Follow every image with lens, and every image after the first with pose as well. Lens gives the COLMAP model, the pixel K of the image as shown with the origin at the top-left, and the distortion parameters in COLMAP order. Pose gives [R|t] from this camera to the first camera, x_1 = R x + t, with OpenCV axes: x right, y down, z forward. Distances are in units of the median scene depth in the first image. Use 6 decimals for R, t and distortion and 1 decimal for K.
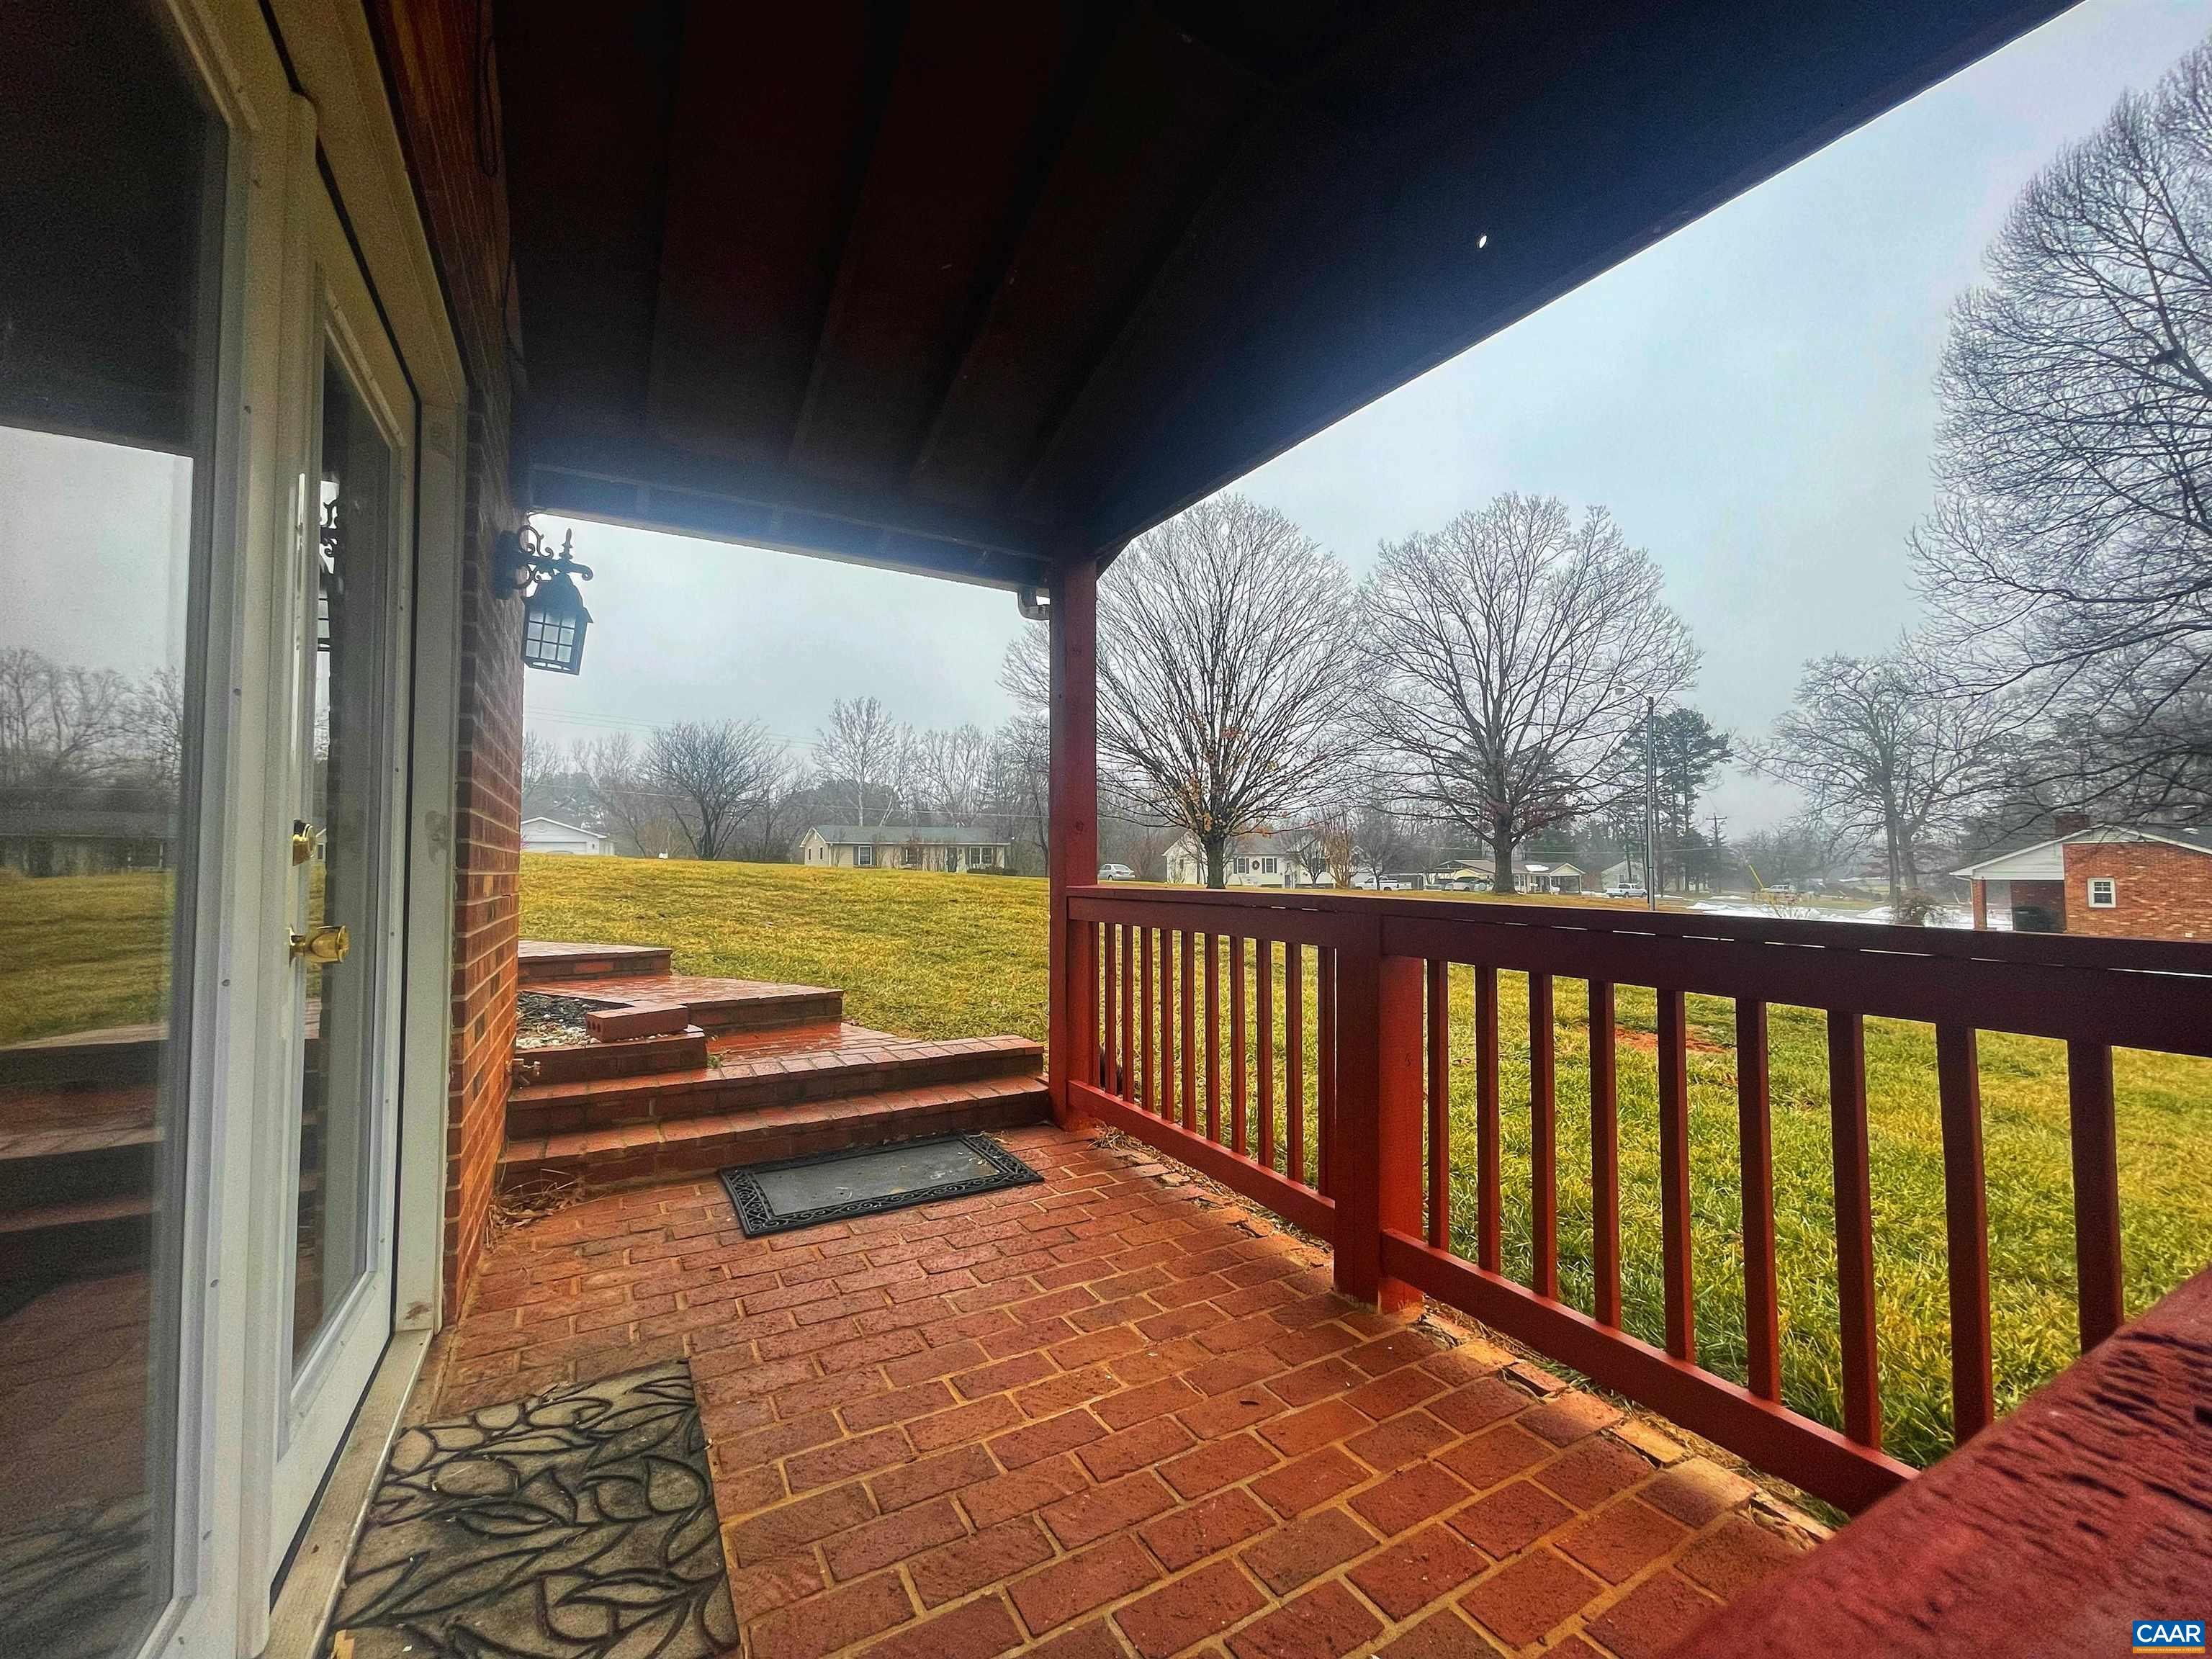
lens RADIAL K [[889.2, 0, 1107.4], [0, 889.2, 831.8], [0, 0, 1]] dist [0.001003, -0.000037]
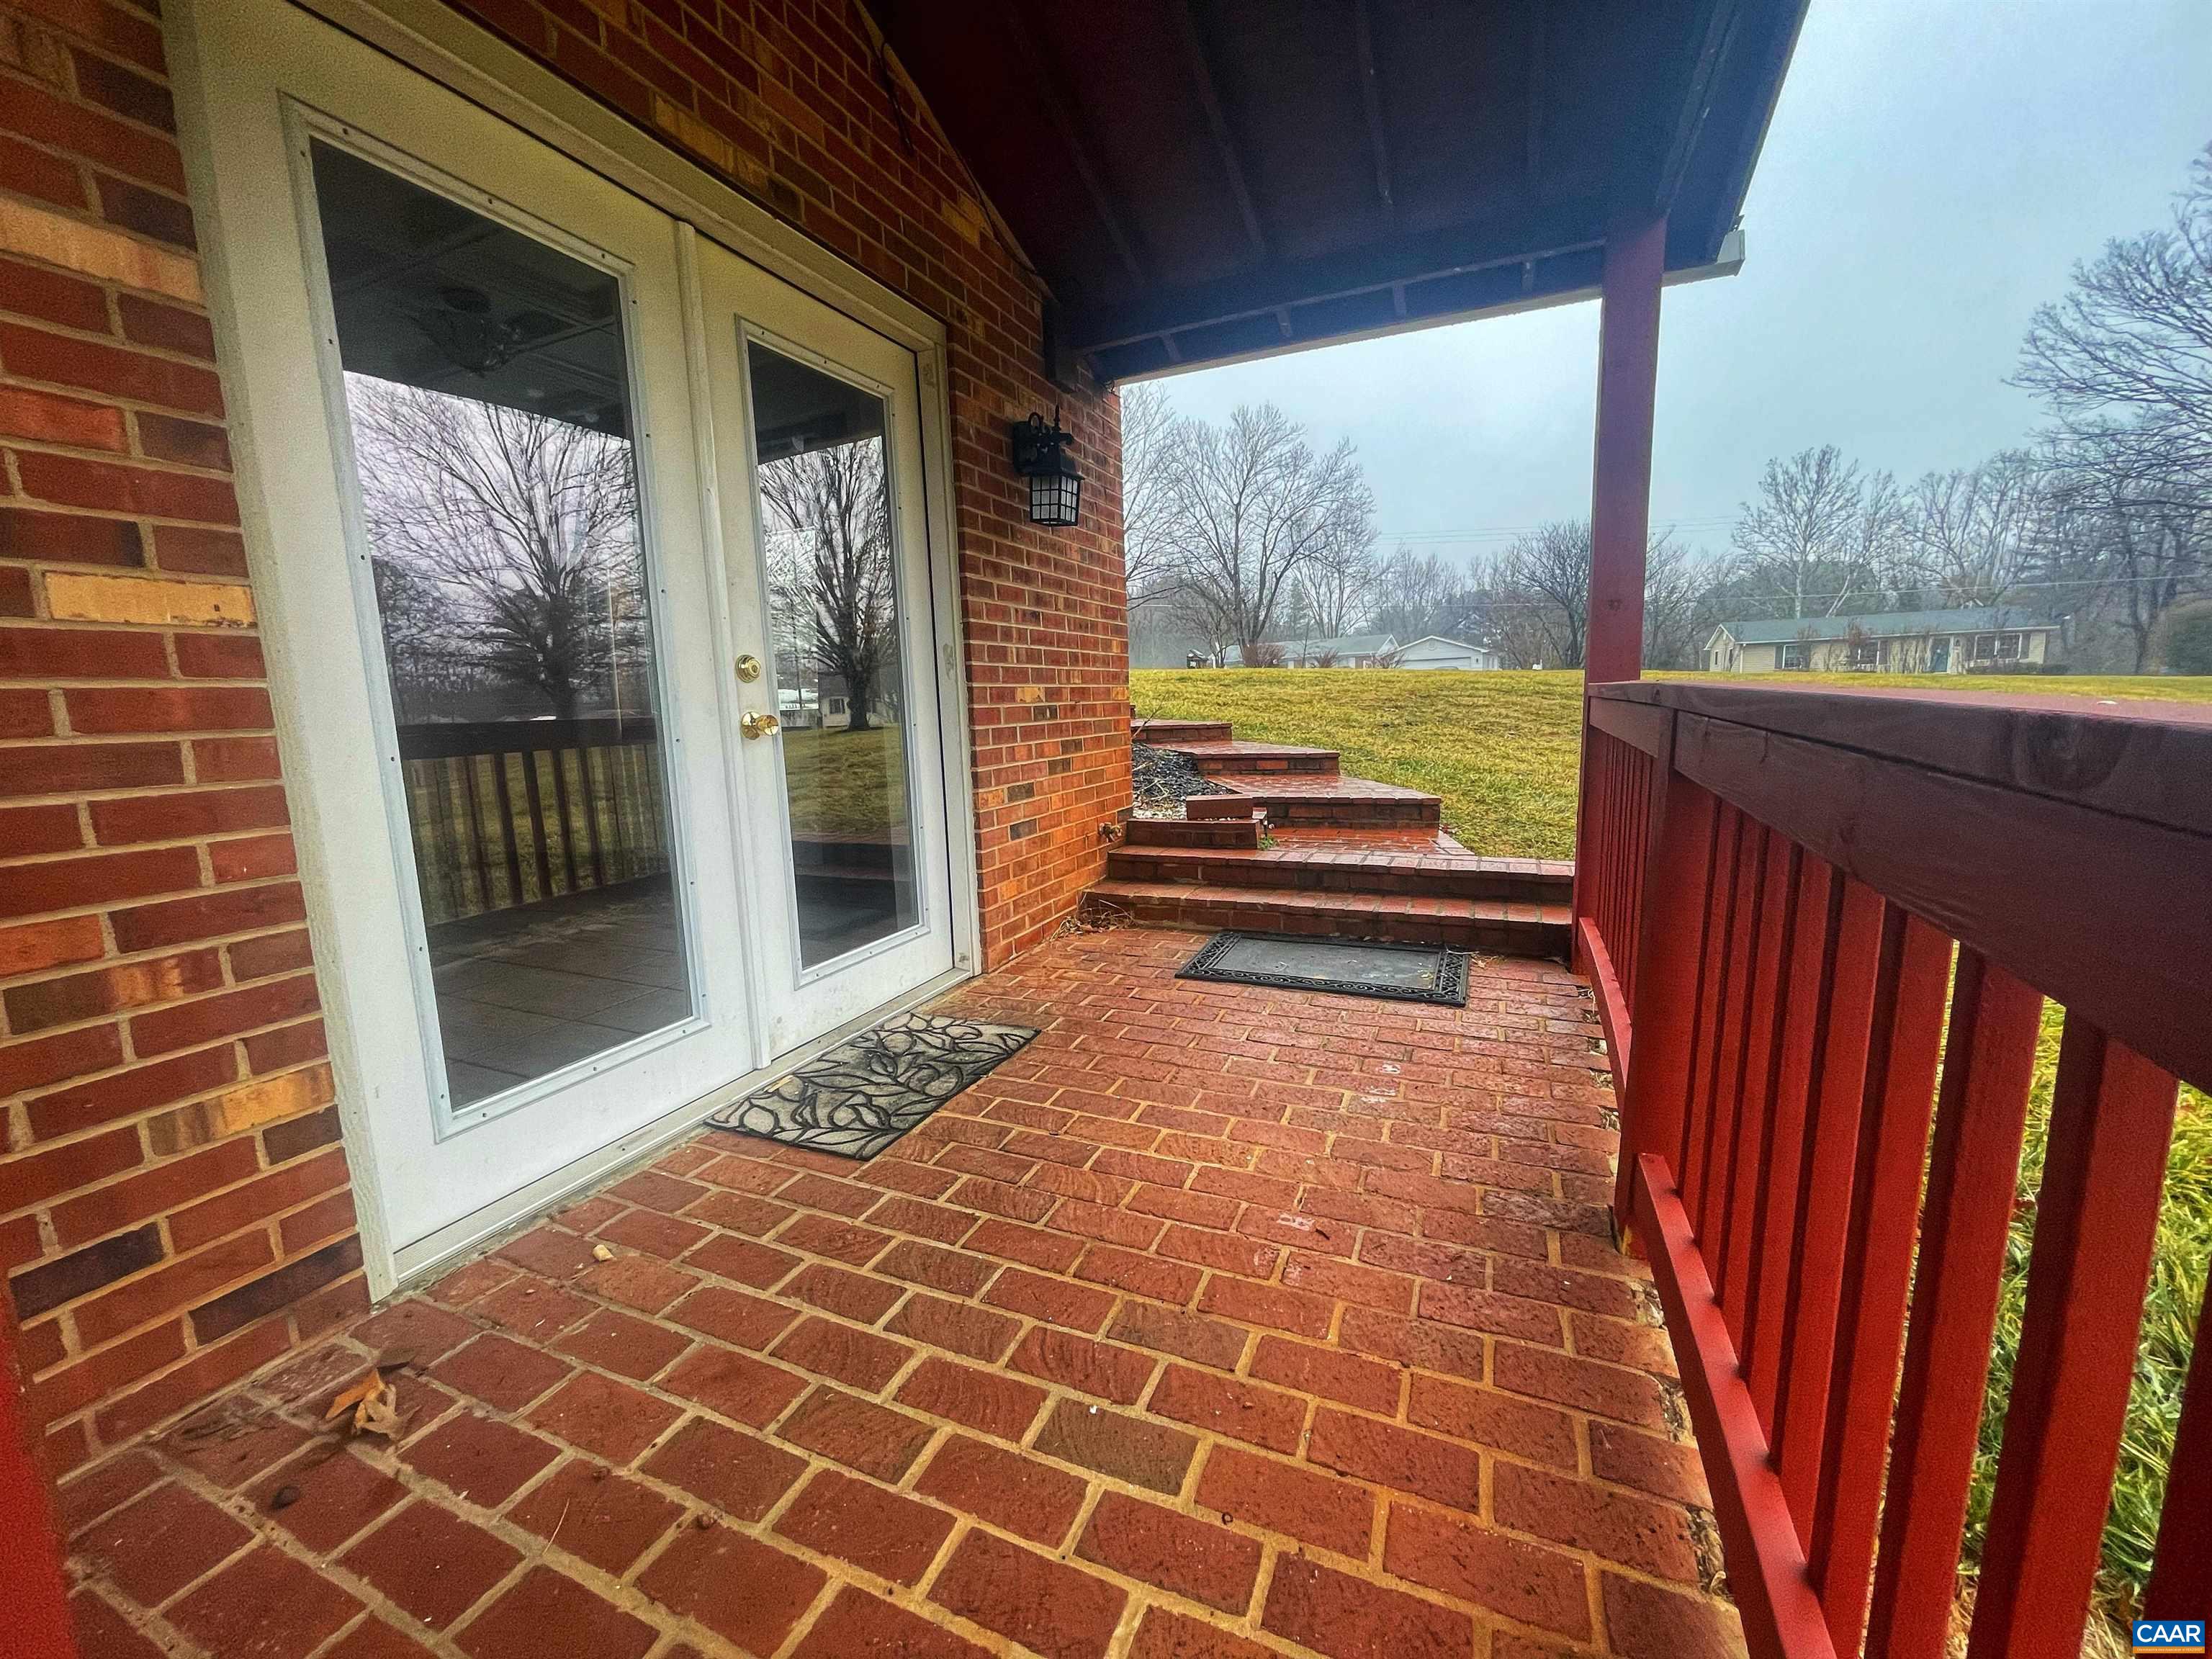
lens RADIAL K [[889.2, 0, 1107.4], [0, 889.2, 831.8], [0, 0, 1]] dist [0.001003, -0.000037]
pose [[0.597851, 0.102896, -0.794976, 0.440263], [0.065140, 0.982211, 0.176118, 0.029406], [0.798956, -0.157077, 0.580514, 0.208114]]
